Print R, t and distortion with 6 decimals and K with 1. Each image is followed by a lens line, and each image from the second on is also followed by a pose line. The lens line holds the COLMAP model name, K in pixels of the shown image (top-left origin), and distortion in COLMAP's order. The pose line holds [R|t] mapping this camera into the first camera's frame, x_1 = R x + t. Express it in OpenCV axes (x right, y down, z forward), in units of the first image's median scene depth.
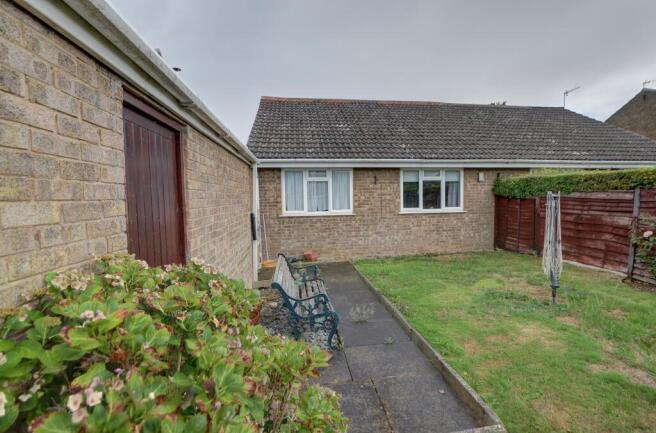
lens RADIAL K [[297.4, 0, 330.4], [0, 297.4, 216.1], [0, 0, 1]] dist [-0.016469, -0.000039]
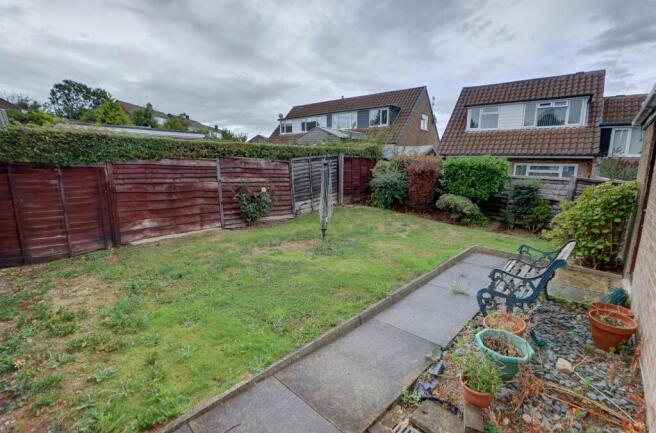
lens RADIAL K [[297.4, 0, 328.5], [0, 297.4, 216.9], [0, 0, 1]] dist [-0.016469, -0.000039]
pose [[-0.641495, -0.123738, 0.757082, -0.162826], [0.048896, 0.978303, 0.201326, -0.053792], [-0.765567, 0.166168, -0.621526, 0.994676]]
